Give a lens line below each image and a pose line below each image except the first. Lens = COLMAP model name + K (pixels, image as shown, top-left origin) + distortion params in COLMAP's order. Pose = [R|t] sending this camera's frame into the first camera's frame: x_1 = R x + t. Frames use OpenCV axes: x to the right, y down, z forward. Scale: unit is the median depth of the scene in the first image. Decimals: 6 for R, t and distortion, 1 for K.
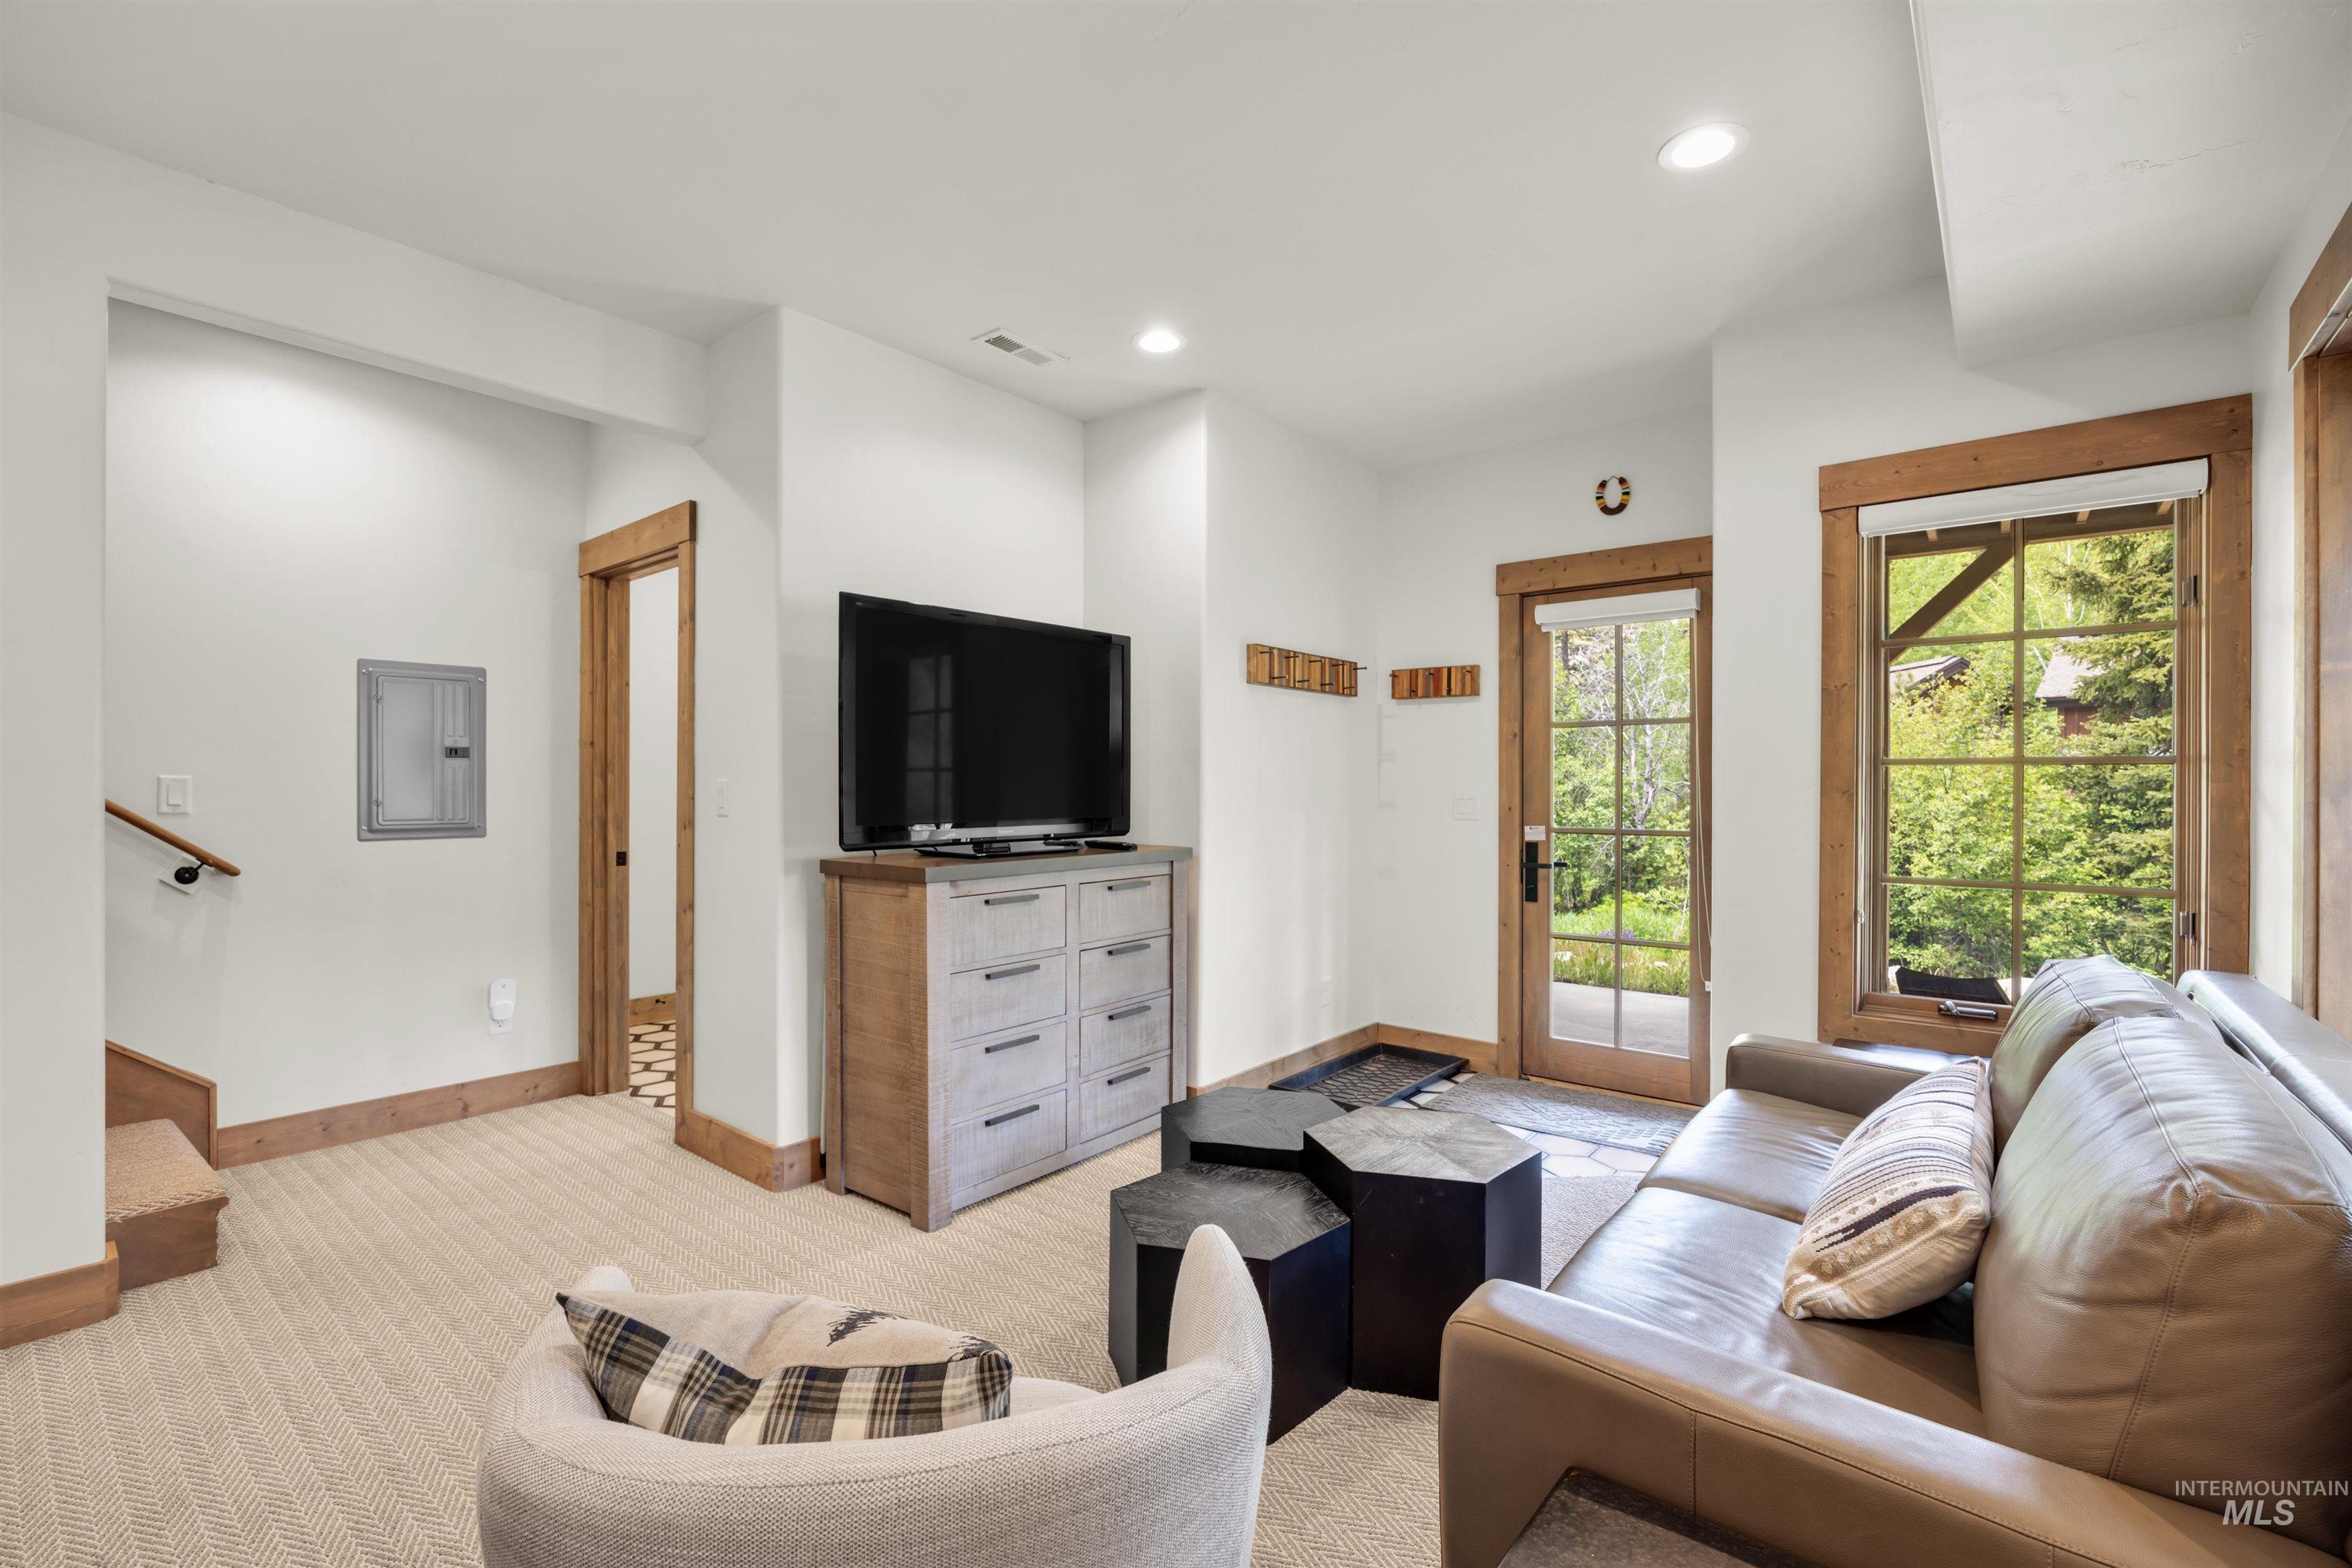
lens RADIAL K [[1034.0, 0, 1170.9], [0, 1034.0, 786.6], [0, 0, 1]] dist [-0.022262, -0.000160]
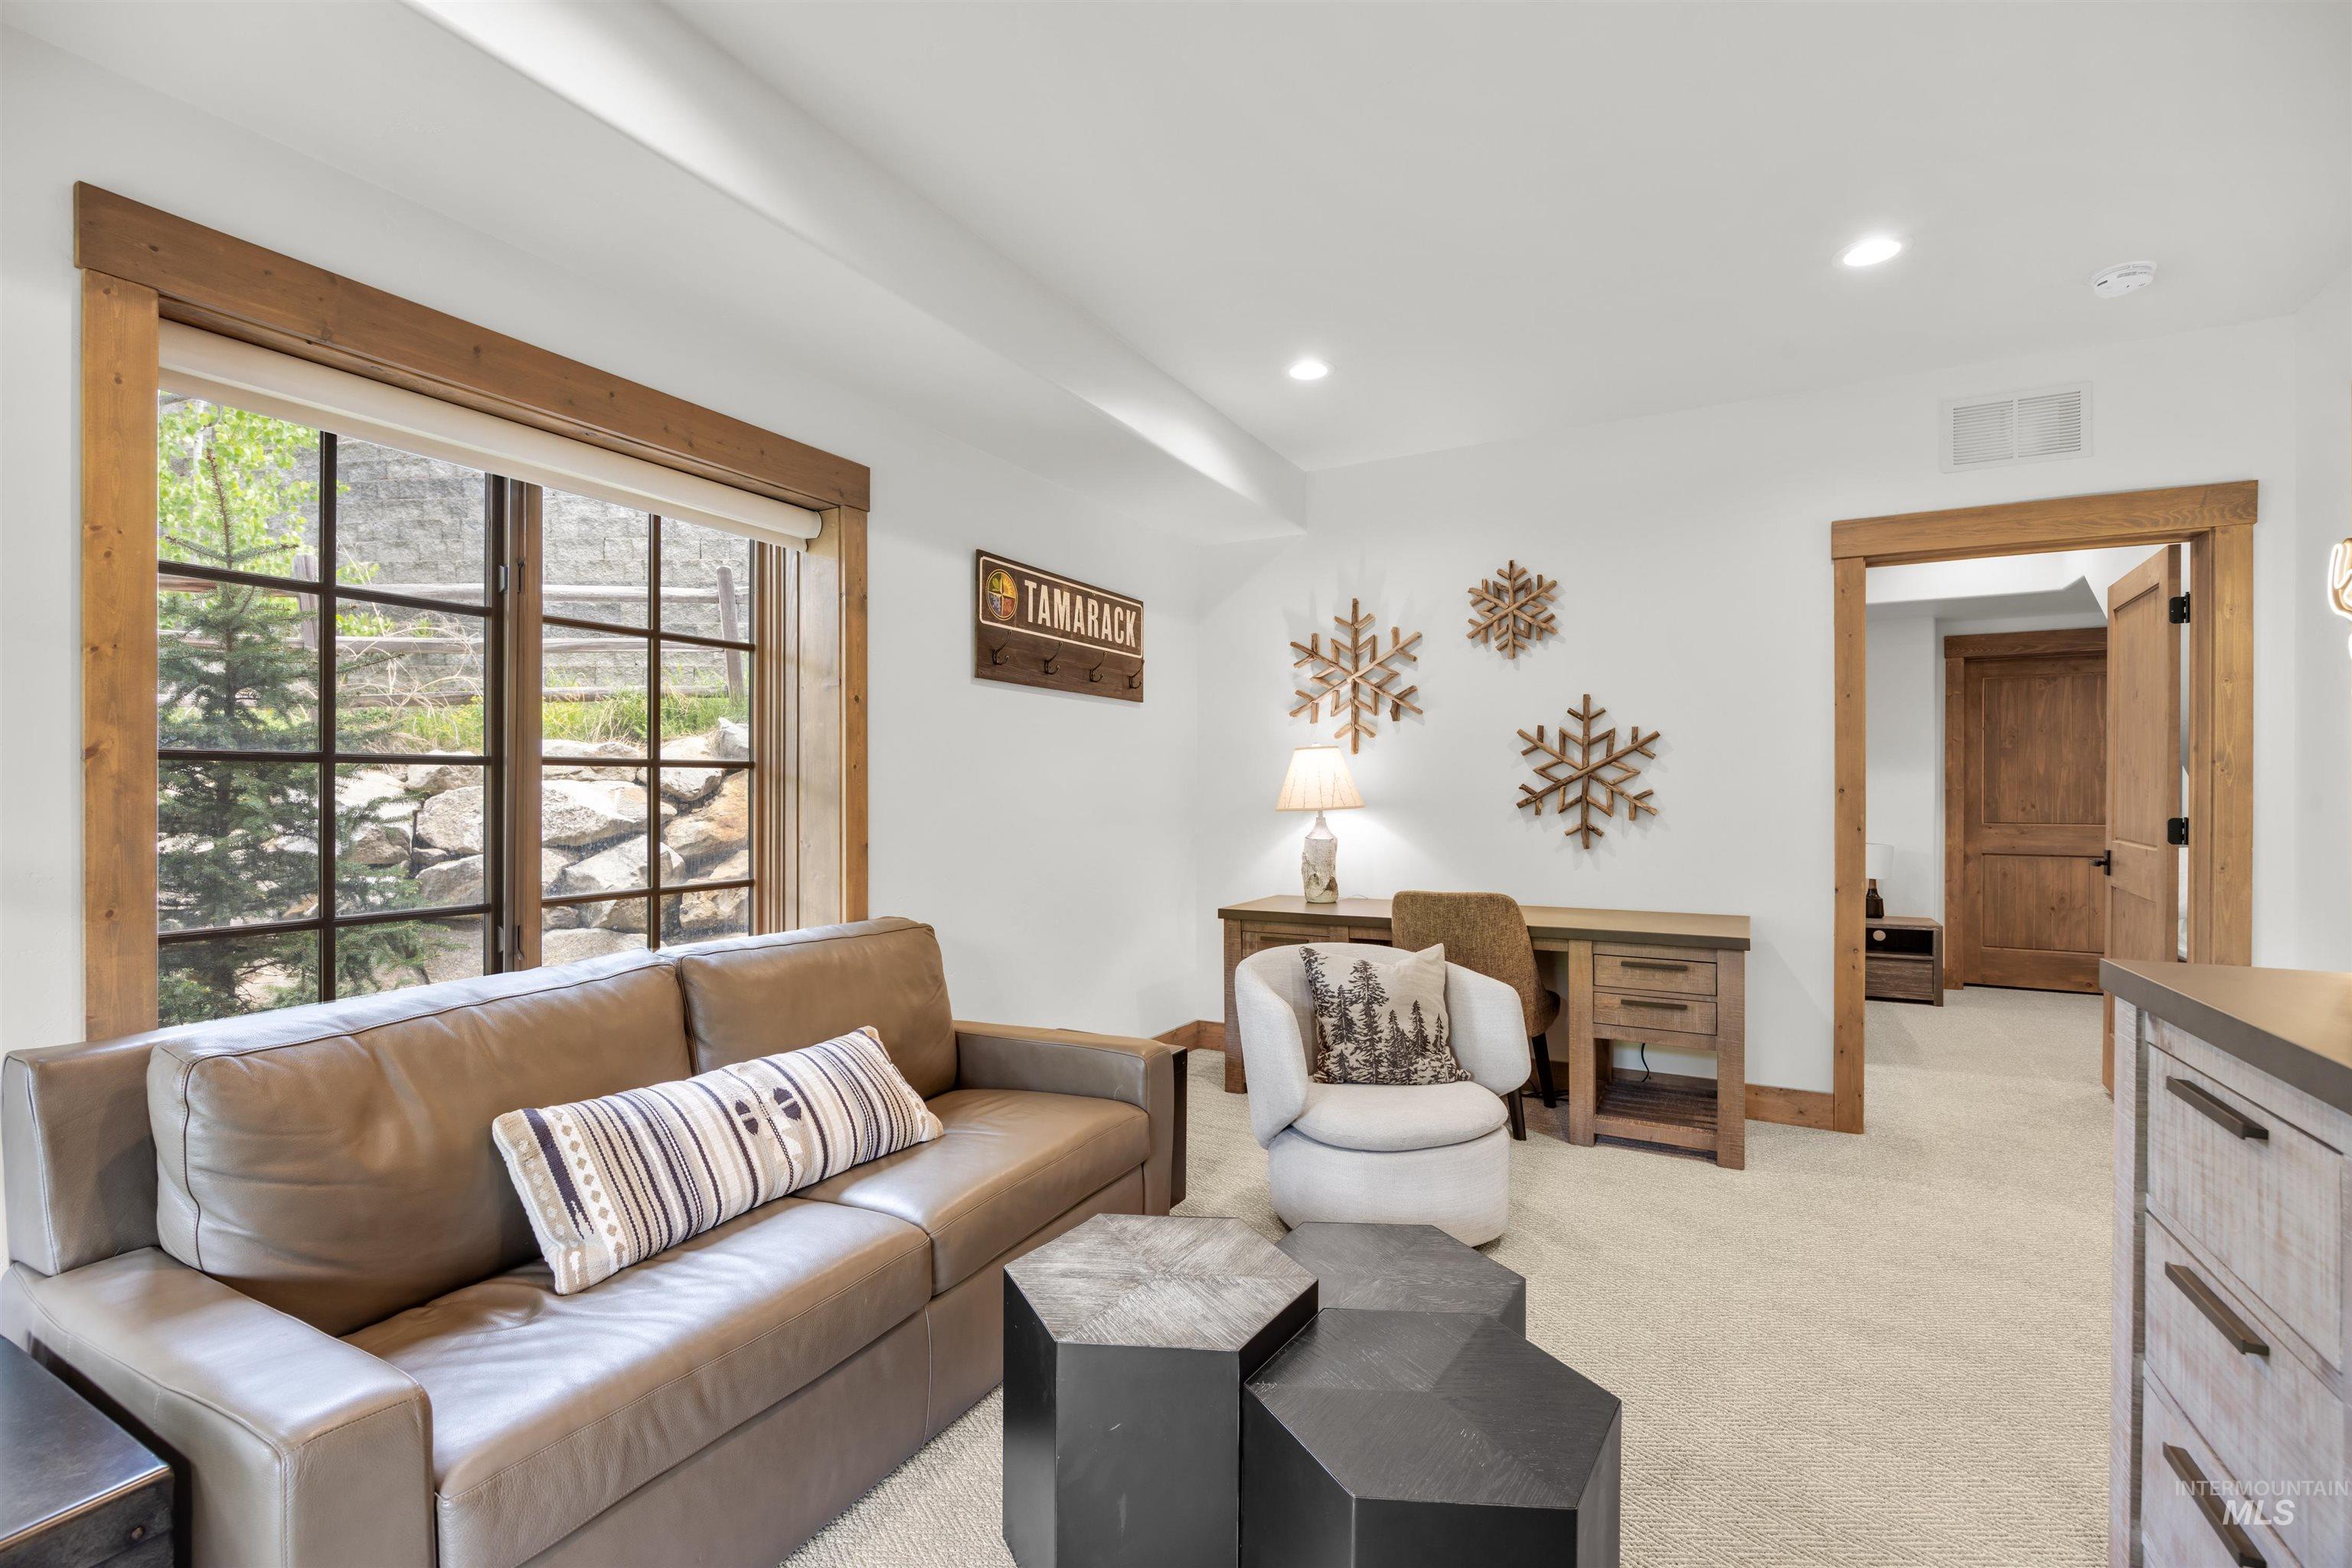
lens RADIAL K [[1034.0, 0, 1175.9], [0, 1034.0, 789.1], [0, 0, 1]] dist [-0.022262, -0.000160]
pose [[-0.980552, -0.001532, -0.196254, 0.206161], [-0.001745, 0.999998, 0.000912, -0.002283], [0.196252, 0.001236, -0.980553, 0.948193]]
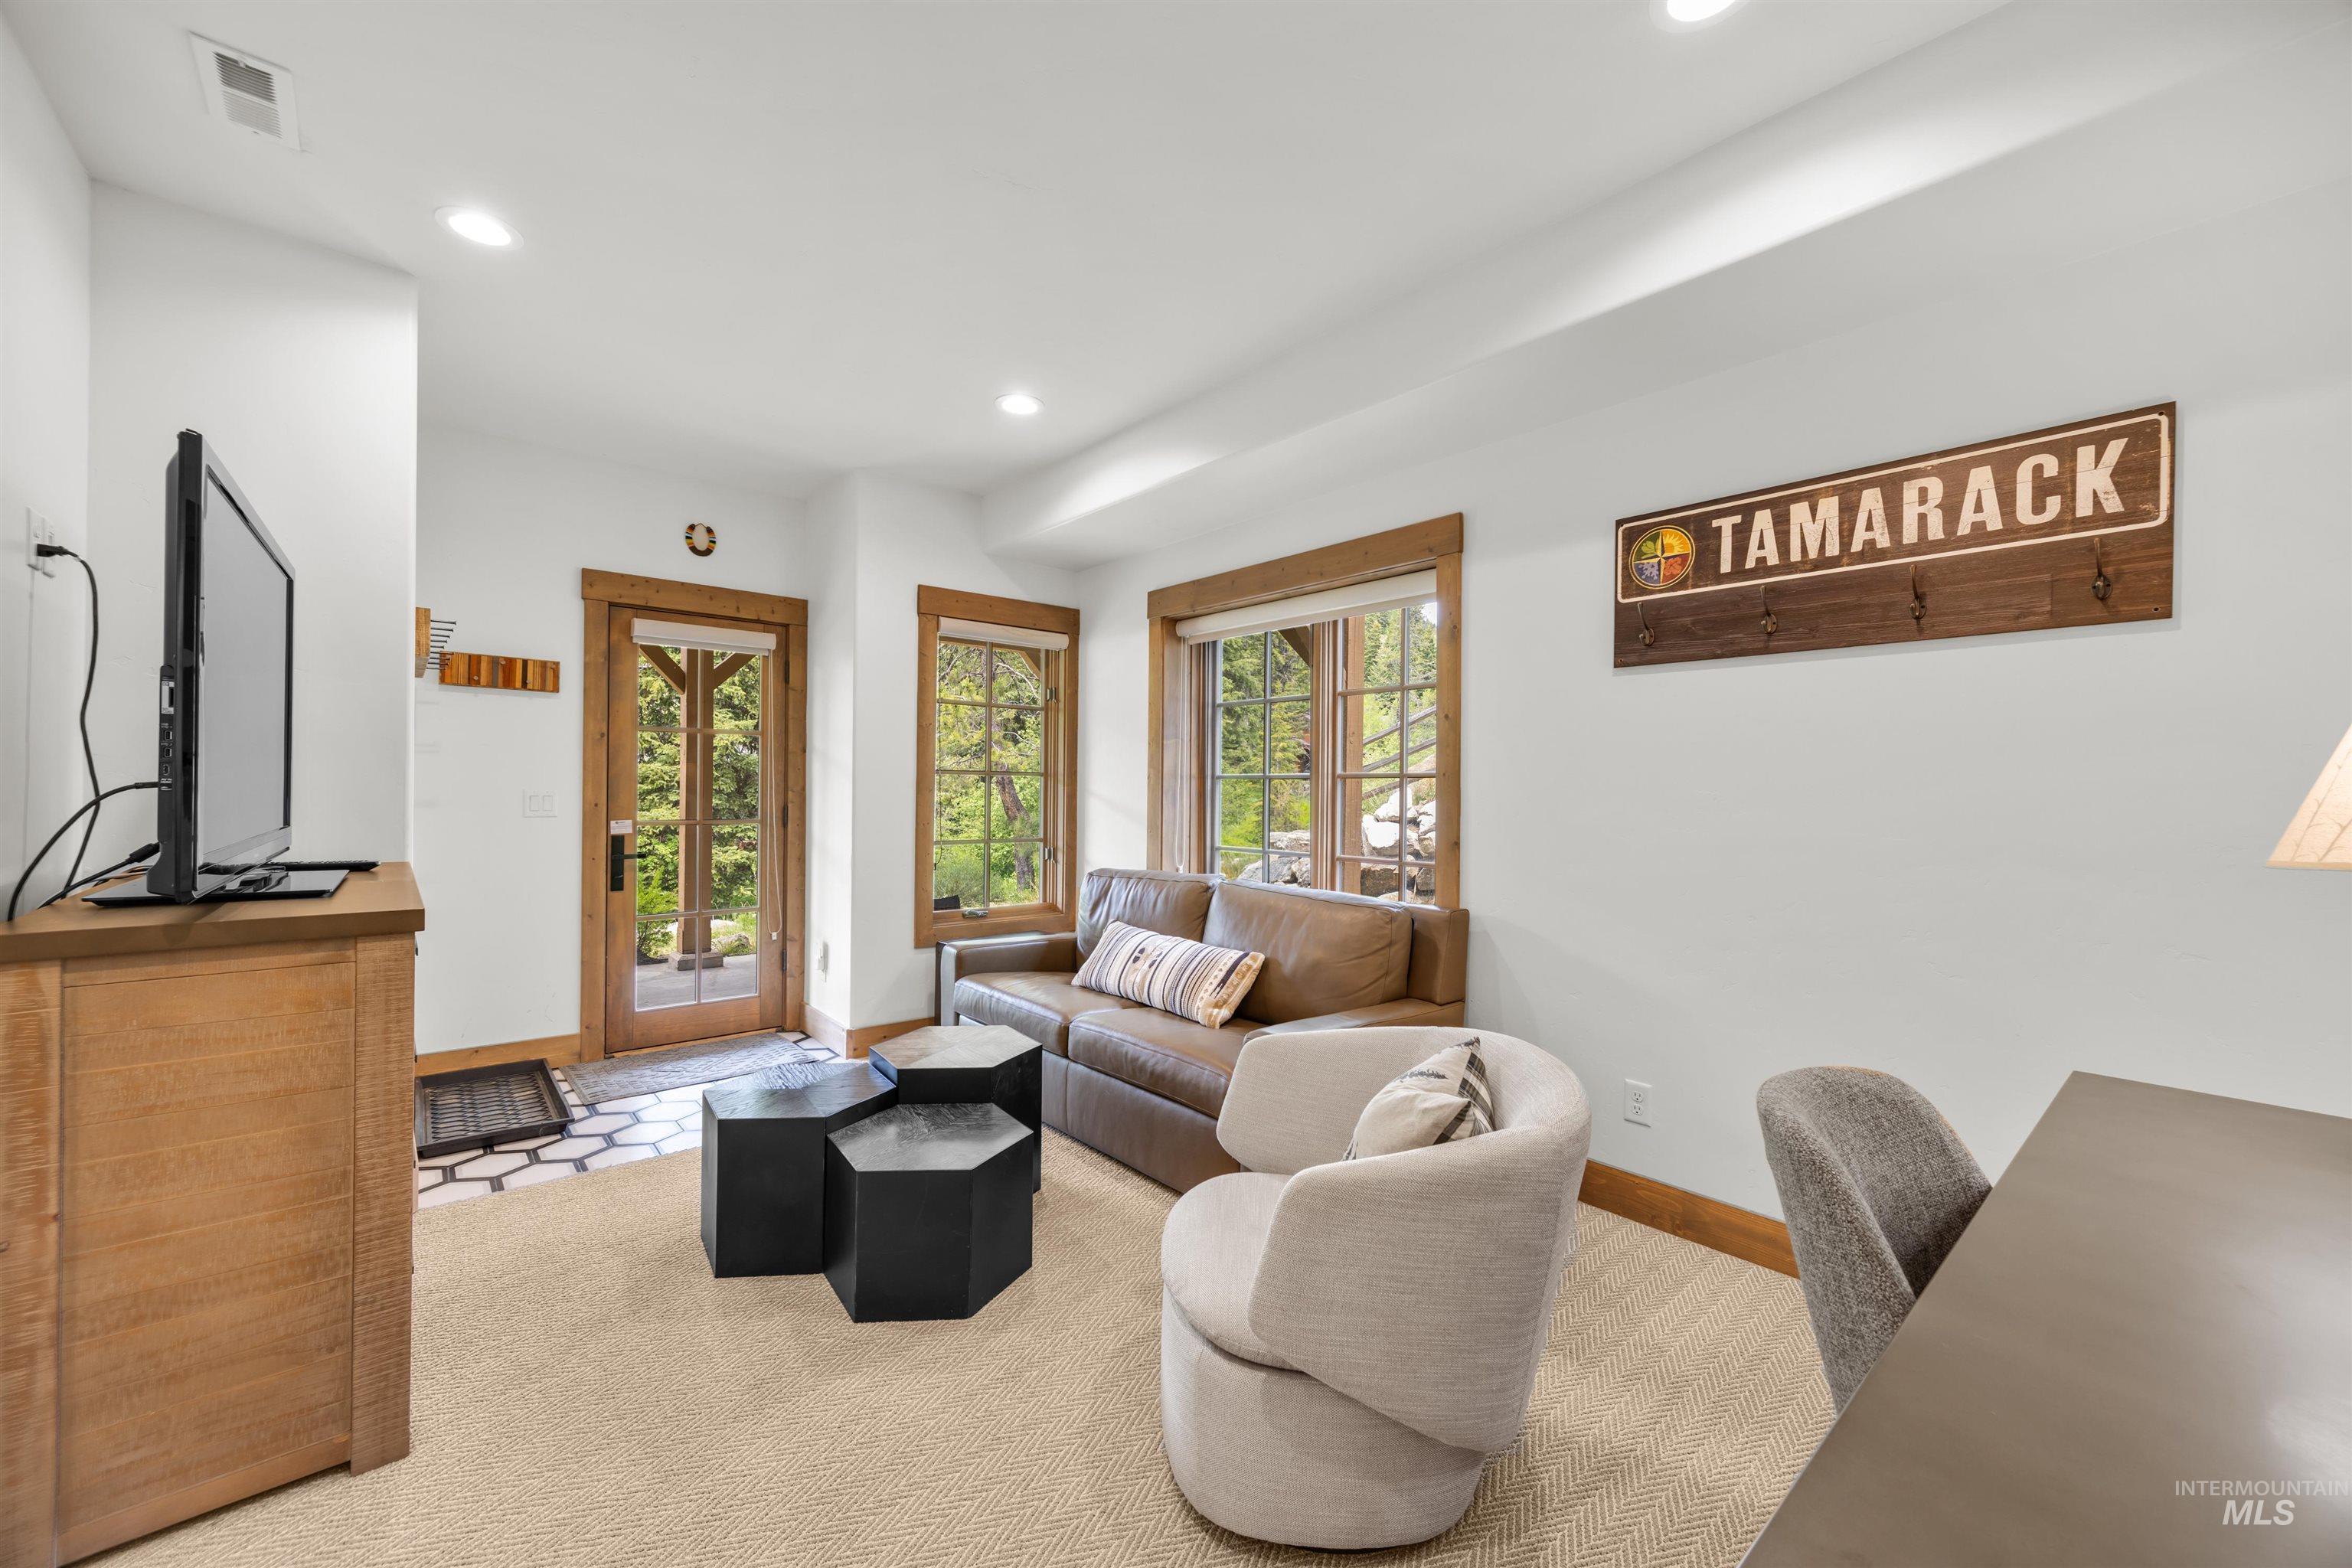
lens RADIAL K [[887.5, 0, 1174.6], [0, 887.5, 787.0], [0, 0, 1]] dist [0.000204, 0.000209]
pose [[0.169389, 0.000366, 0.985549, -0.485737], [-0.010792, 0.999941, 0.001483, -0.004753], [-0.985490, -0.010887, 0.169383, 0.281041]]
